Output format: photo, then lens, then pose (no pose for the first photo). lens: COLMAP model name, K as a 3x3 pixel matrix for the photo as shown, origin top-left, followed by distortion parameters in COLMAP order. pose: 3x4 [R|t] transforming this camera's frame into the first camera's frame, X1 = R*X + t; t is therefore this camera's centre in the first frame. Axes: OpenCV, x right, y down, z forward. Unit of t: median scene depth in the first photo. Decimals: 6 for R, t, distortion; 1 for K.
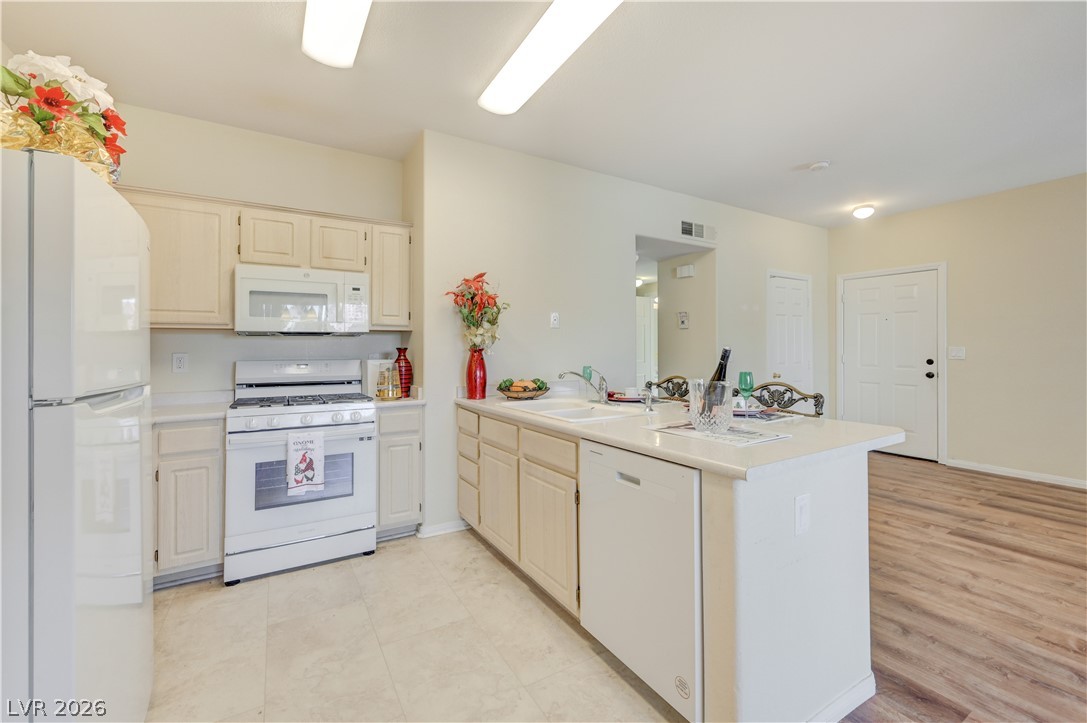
lens RADIAL K [[442.8, 0, 541.4], [0, 442.8, 345.8], [0, 0, 1]] dist [0.000742, 0.000291]
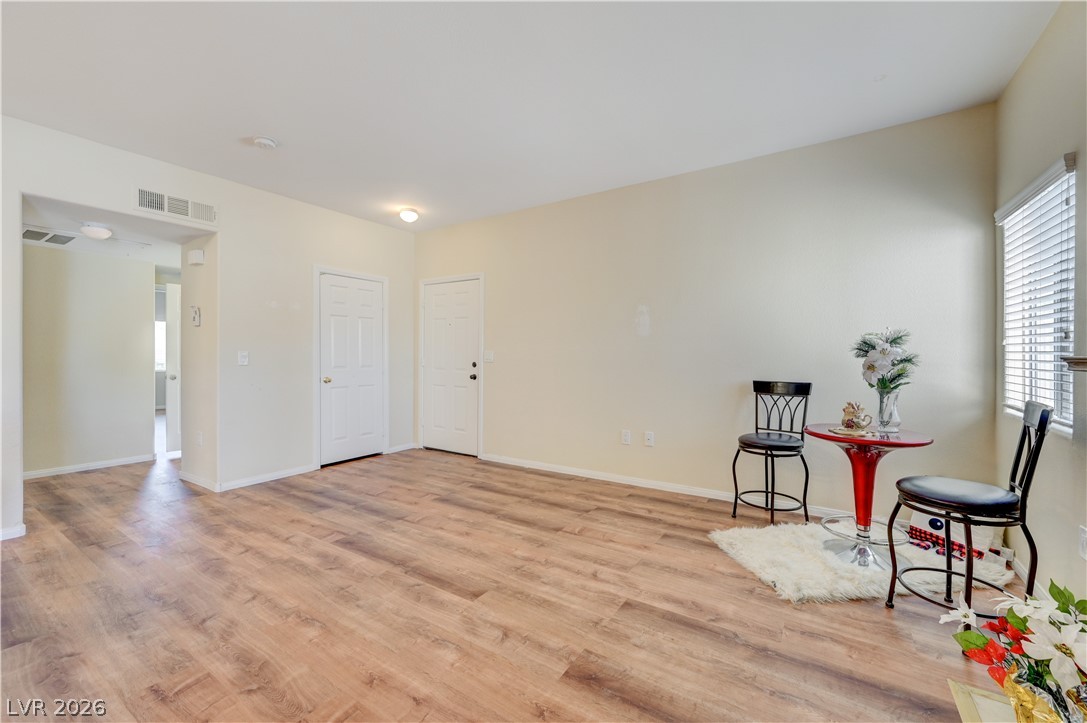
lens RADIAL K [[442.8, 0, 539.5], [0, 442.8, 354.3], [0, 0, 1]] dist [0.000742, 0.000291]
pose [[0.900896, 0.005995, 0.433995, 0.887234], [-0.008305, 0.999960, 0.003427, 0.010709], [-0.433957, -0.006692, 0.900909, -0.051423]]
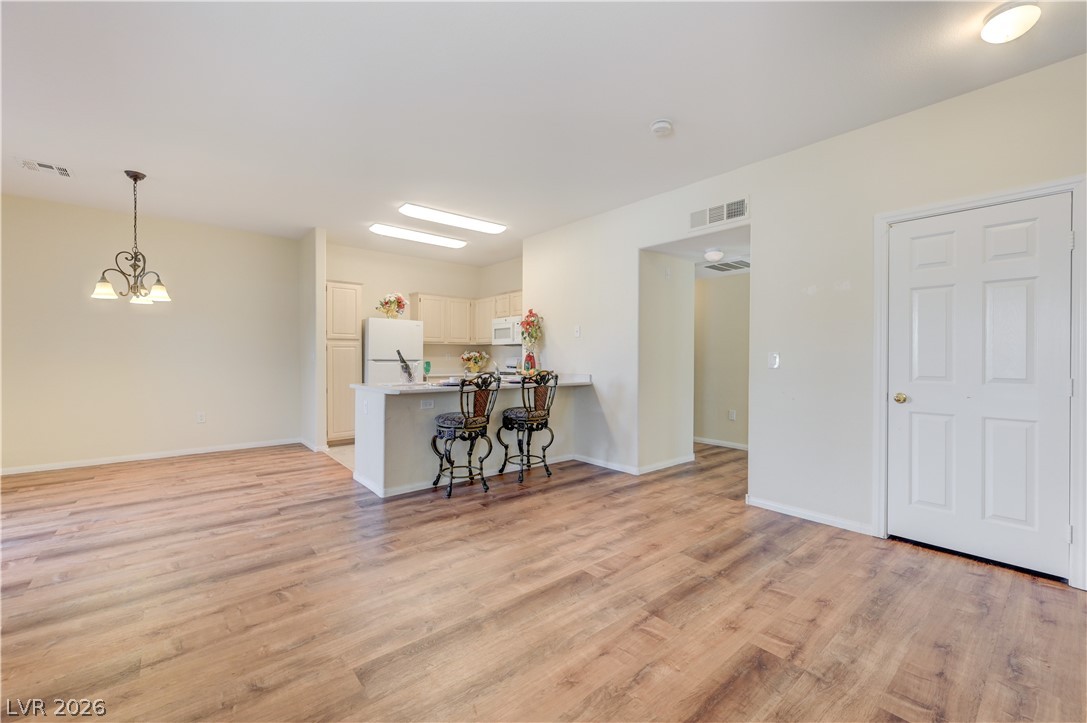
lens RADIAL K [[442.8, 0, 554.1], [0, 442.8, 358.9], [0, 0, 1]] dist [0.000742, 0.000291]
pose [[0.175469, 0.012312, -0.984408, 1.693058], [0.002802, 0.999911, 0.013006, 0.013665], [0.984481, -0.005040, 0.175419, 0.789924]]
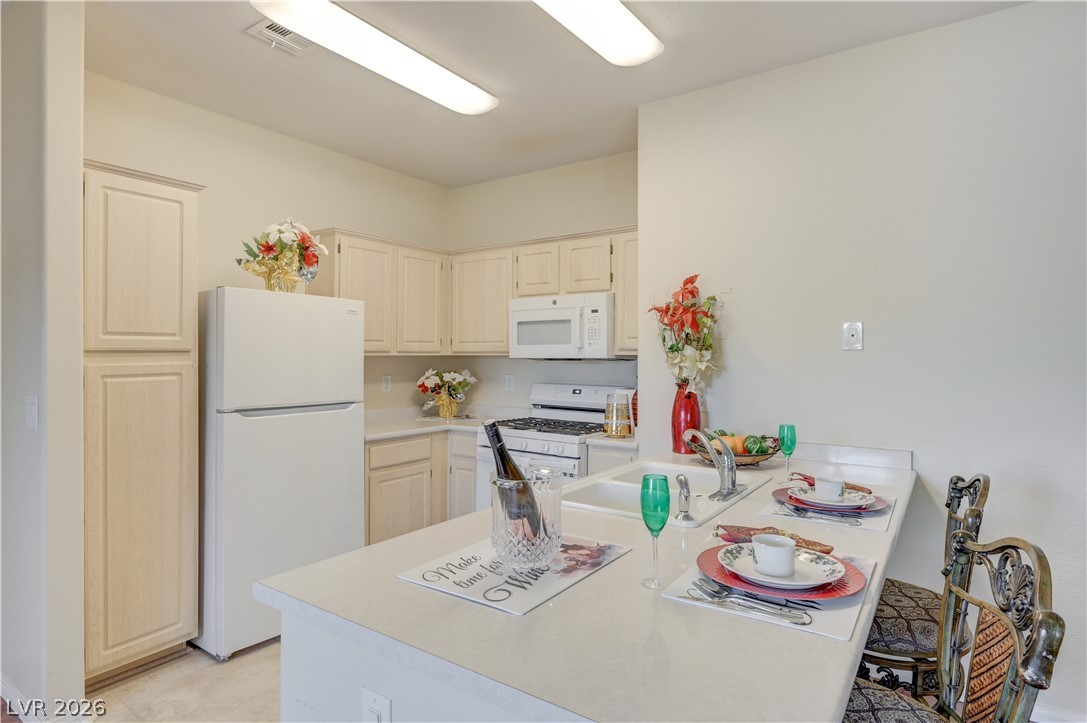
lens RADIAL K [[579.1, 0, 551.0], [0, 579.1, 352.5], [0, 0, 1]] dist [-0.006818, -0.000210]
pose [[0.415917, 0.003470, -0.909396, 0.622788], [0.004443, 0.999973, 0.005848, -0.049199], [0.909392, -0.006472, 0.415890, 0.417419]]
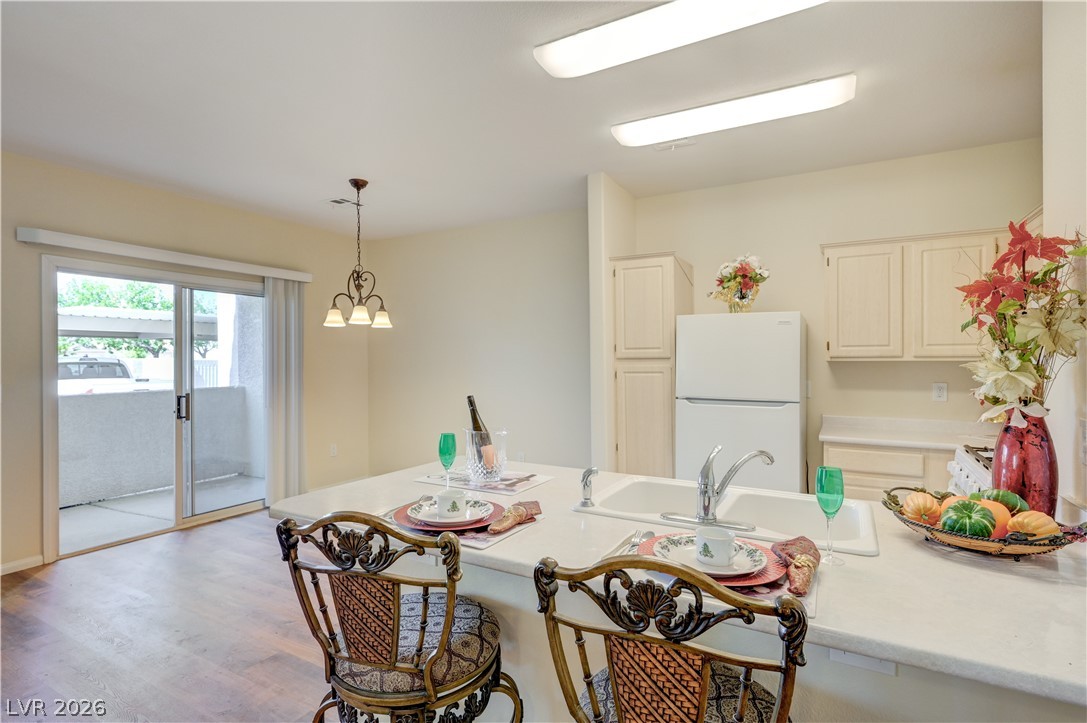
lens RADIAL K [[540.6, 0, 541.3], [0, 540.6, 359.4], [0, 0, 1]] dist [-0.001120, -0.000539]
pose [[-0.869146, 0.008256, -0.494487, 0.509416], [0.012163, 0.999915, -0.004685, -0.043235], [0.494406, -0.010087, -0.869172, 1.238463]]
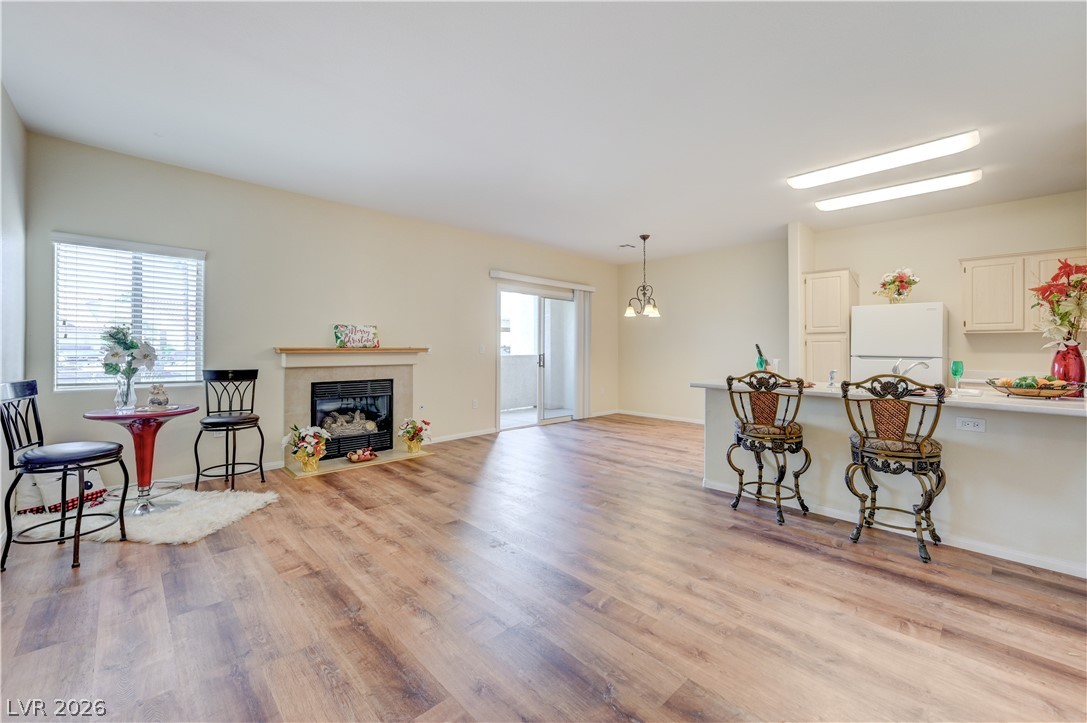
lens RADIAL K [[442.8, 0, 537.0], [0, 442.8, 345.6], [0, 0, 1]] dist [0.000742, 0.000291]
pose [[-0.975262, -0.000811, -0.221049, 1.154380], [0.002339, 0.999899, -0.013988, 0.023294], [0.221038, -0.014159, -0.975162, 1.684537]]
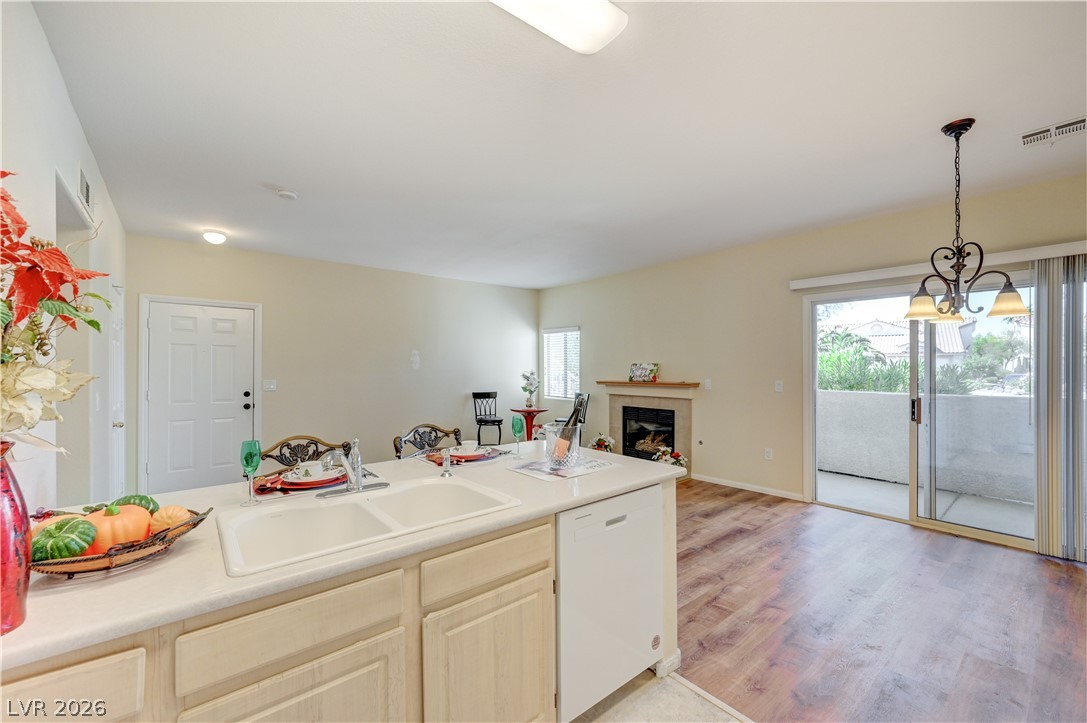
lens RADIAL K [[442.8, 0, 546.2], [0, 442.8, 370.1], [0, 0, 1]] dist [0.000742, 0.000291]
pose [[-0.149634, -0.000380, 0.988741, -0.464424], [-0.006029, 0.999982, -0.000529, -0.040415], [-0.988723, -0.006040, -0.149634, 0.712204]]
